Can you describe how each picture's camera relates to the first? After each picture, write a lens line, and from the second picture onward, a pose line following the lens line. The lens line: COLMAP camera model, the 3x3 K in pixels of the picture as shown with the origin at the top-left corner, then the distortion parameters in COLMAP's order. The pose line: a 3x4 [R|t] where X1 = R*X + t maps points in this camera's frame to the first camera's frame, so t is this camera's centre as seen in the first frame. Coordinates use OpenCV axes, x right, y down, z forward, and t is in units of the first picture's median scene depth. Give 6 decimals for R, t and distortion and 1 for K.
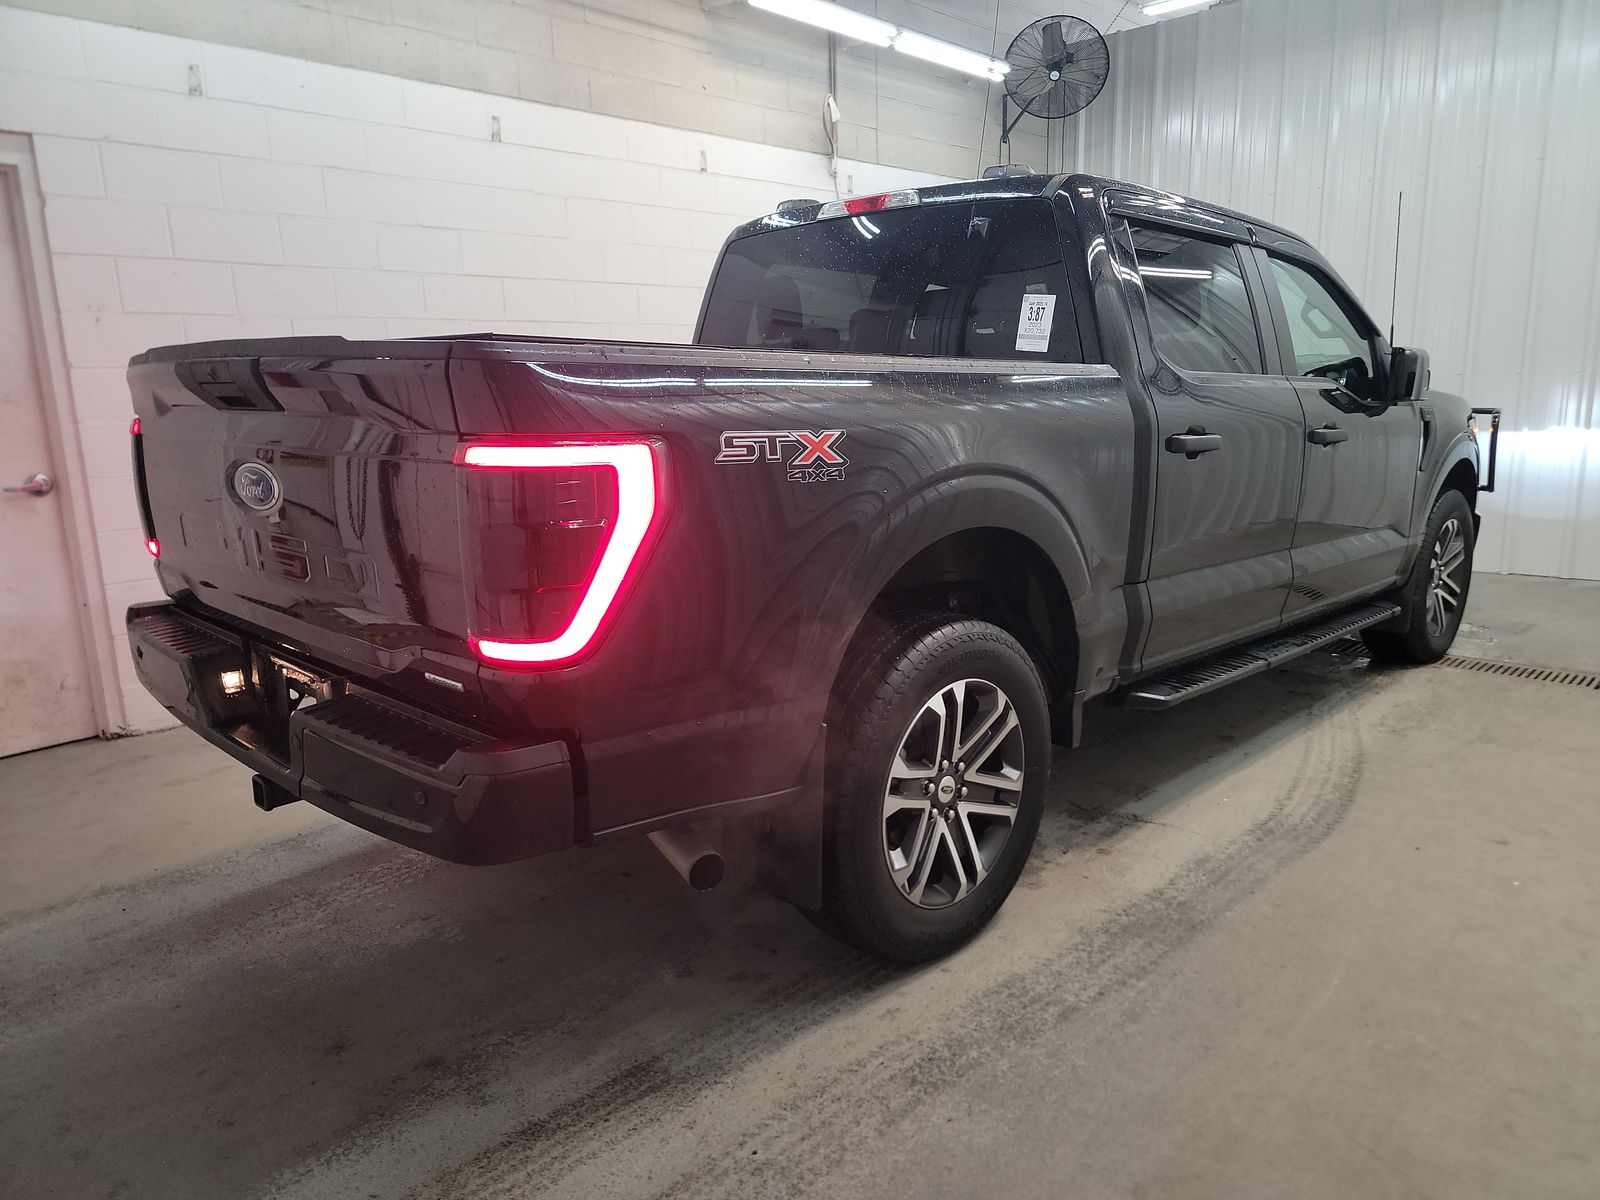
lens RADIAL K [[1107.3, 0, 805.0], [0, 1107.3, 606.2], [0, 0, 1]] dist [0.058018, -0.076945]
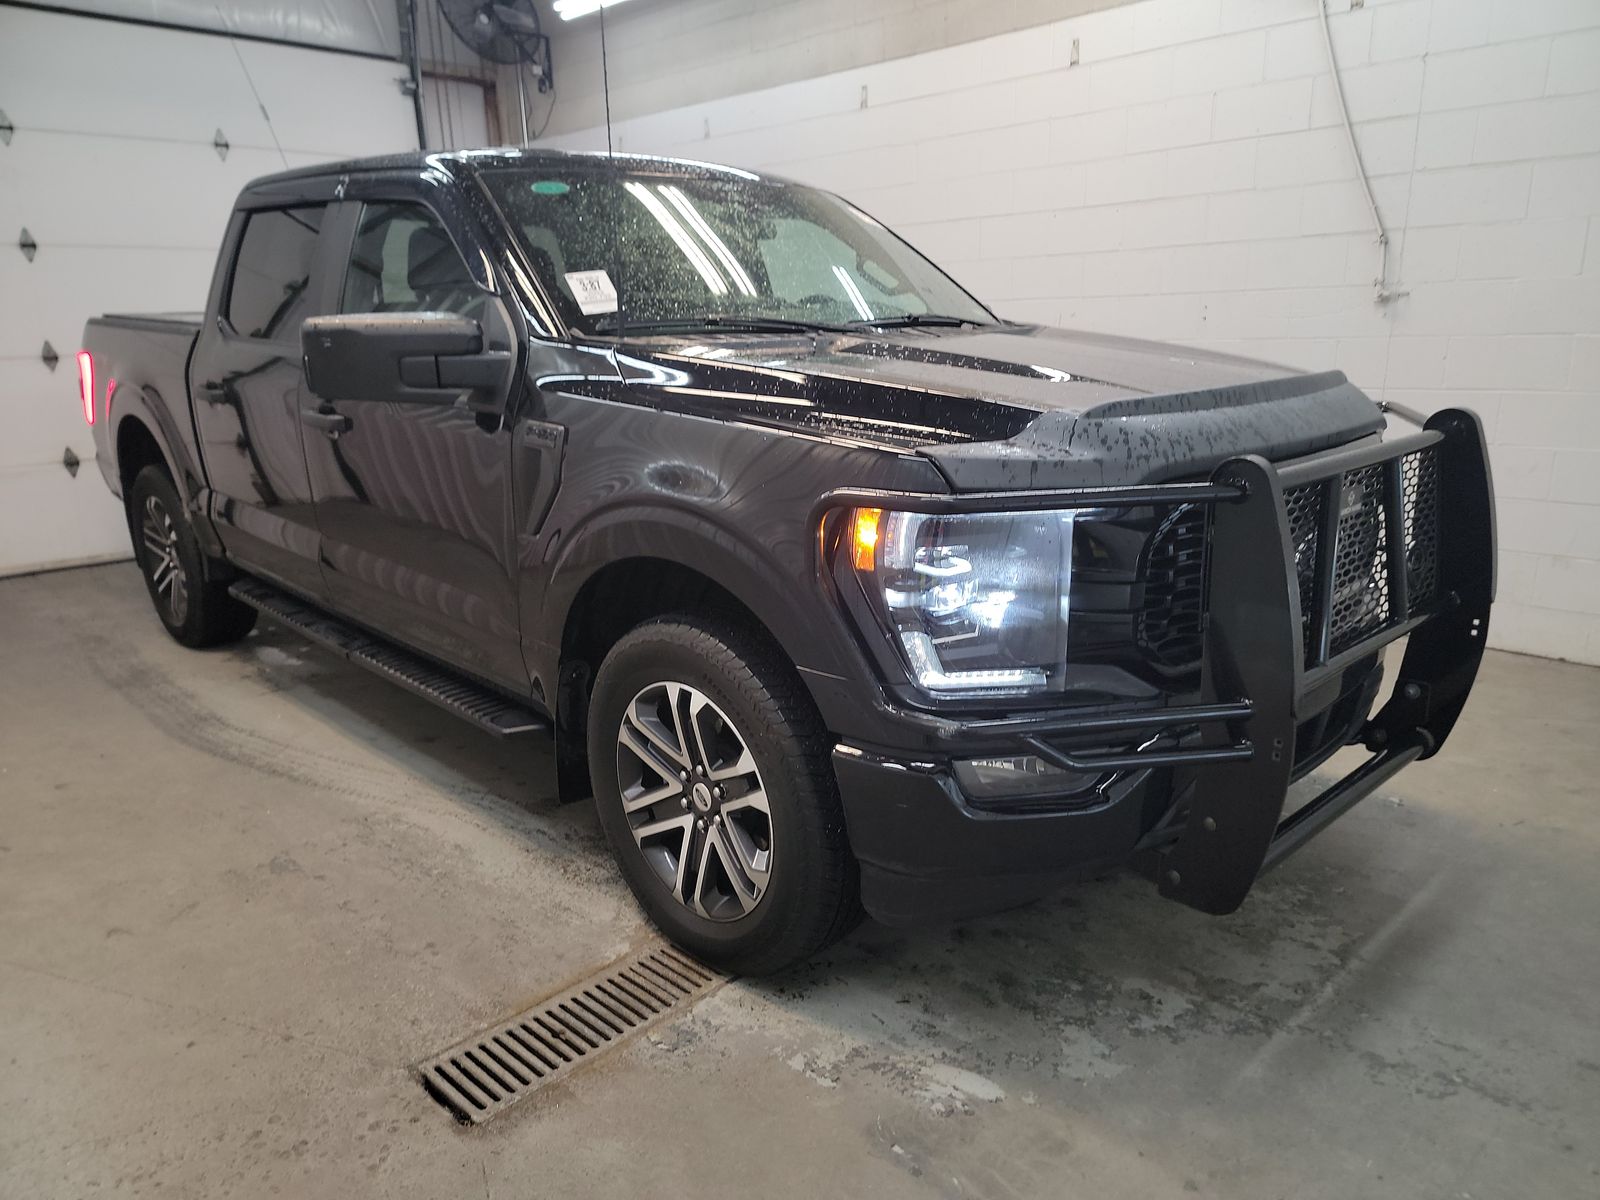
lens RADIAL K [[1067.0, 0, 799.6], [0, 1067.0, 580.1], [0, 0, 1]] dist [0.008324, -0.000148]
pose [[0.017320, 0.287020, -0.957768, 1.241286], [-0.169765, 0.944847, 0.280078, -0.330192], [0.985332, 0.157745, 0.065090, 1.243321]]
